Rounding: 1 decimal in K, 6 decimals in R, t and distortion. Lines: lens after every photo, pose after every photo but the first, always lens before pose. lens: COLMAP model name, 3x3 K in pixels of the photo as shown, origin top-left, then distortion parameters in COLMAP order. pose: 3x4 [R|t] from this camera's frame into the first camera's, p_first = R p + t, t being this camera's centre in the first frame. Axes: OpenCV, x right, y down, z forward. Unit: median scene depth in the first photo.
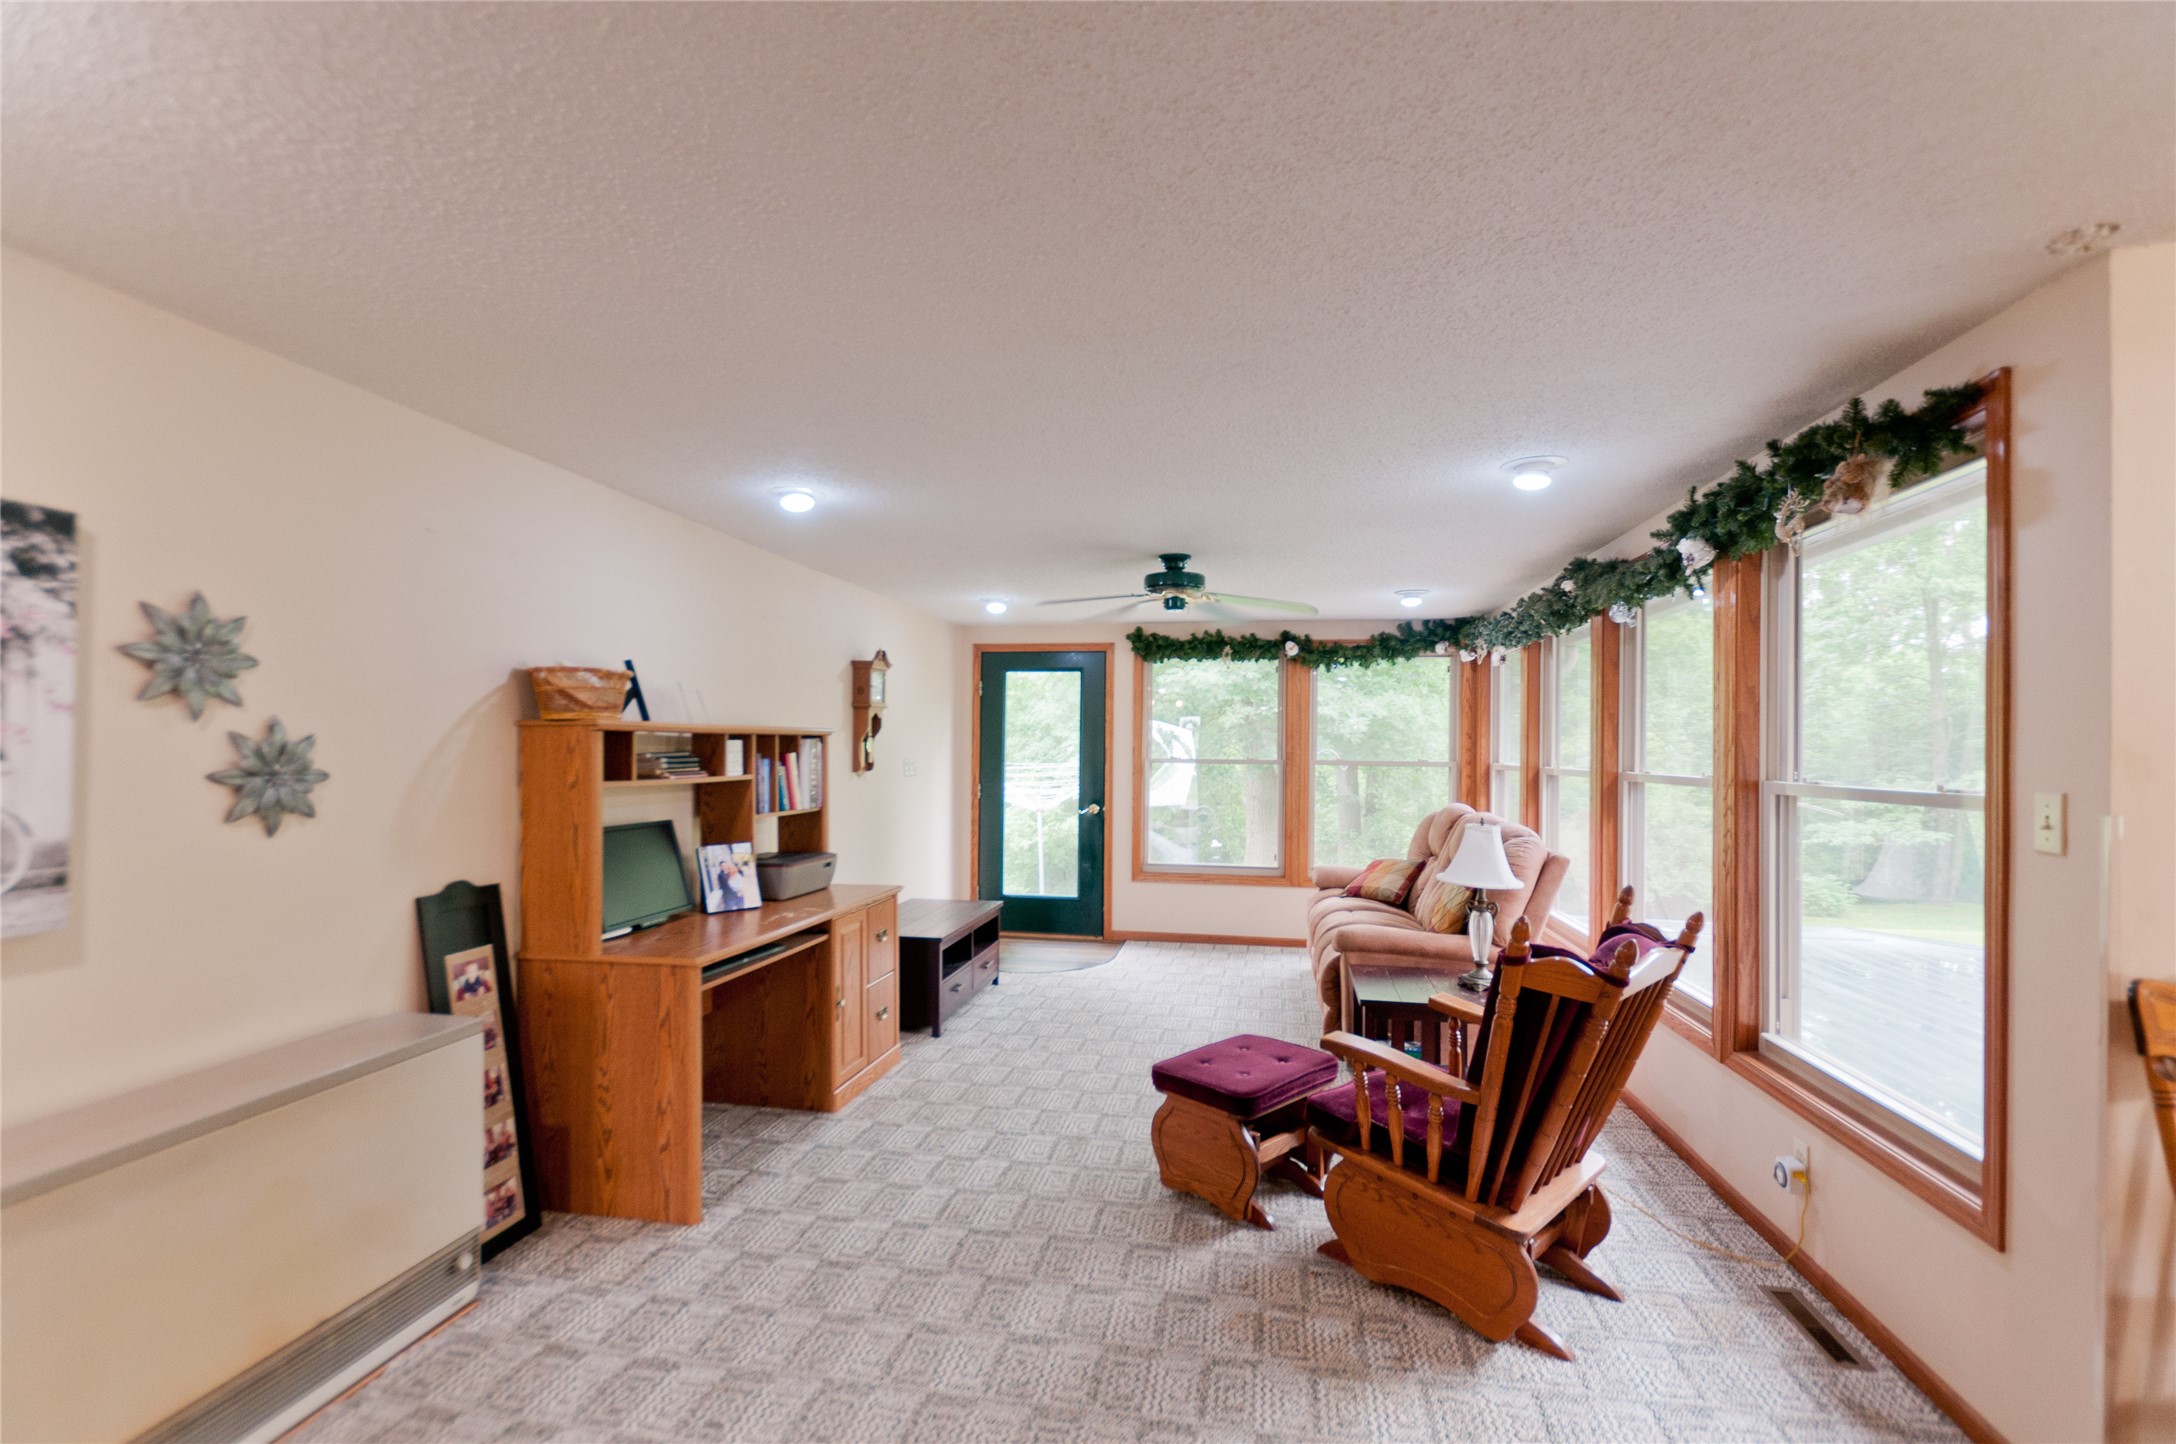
lens RADIAL K [[960.2, 0, 1103.0], [0, 960.2, 739.7], [0, 0, 1]] dist [0.013382, -0.001625]
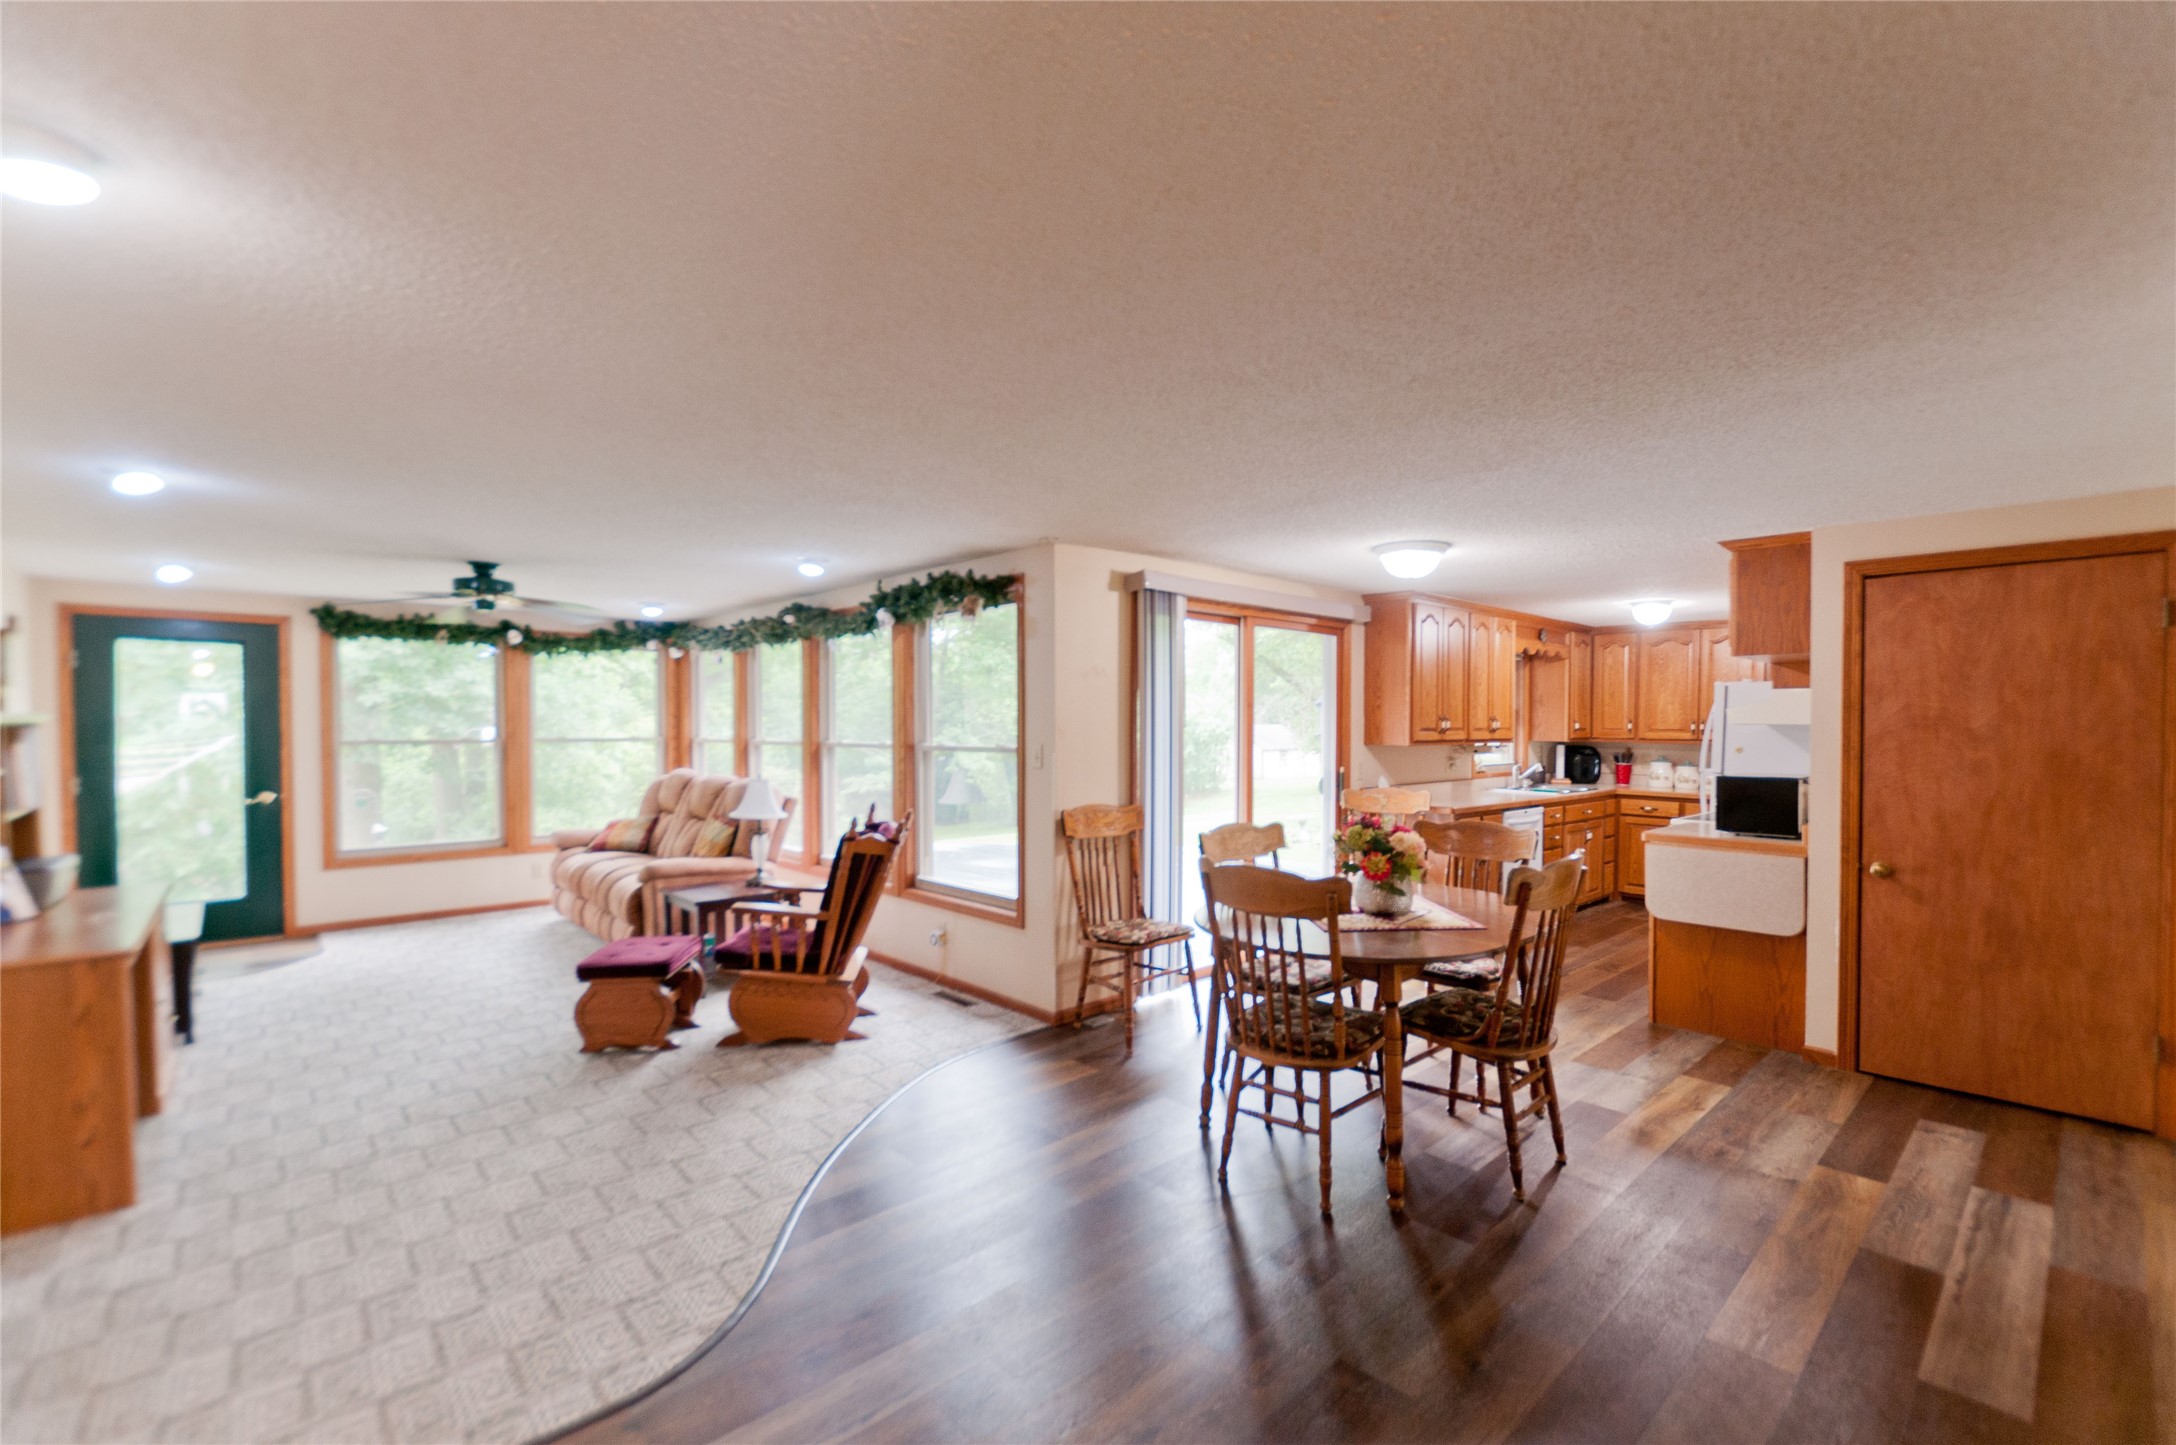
lens RADIAL K [[960.2, 0, 1092.1], [0, 960.2, 725.7], [0, 0, 1]] dist [0.013382, -0.001625]
pose [[0.612771, -0.012810, 0.790157, -0.571225], [0.001365, 0.999884, 0.015151, -0.020135], [-0.790260, -0.008205, 0.612717, -0.406831]]
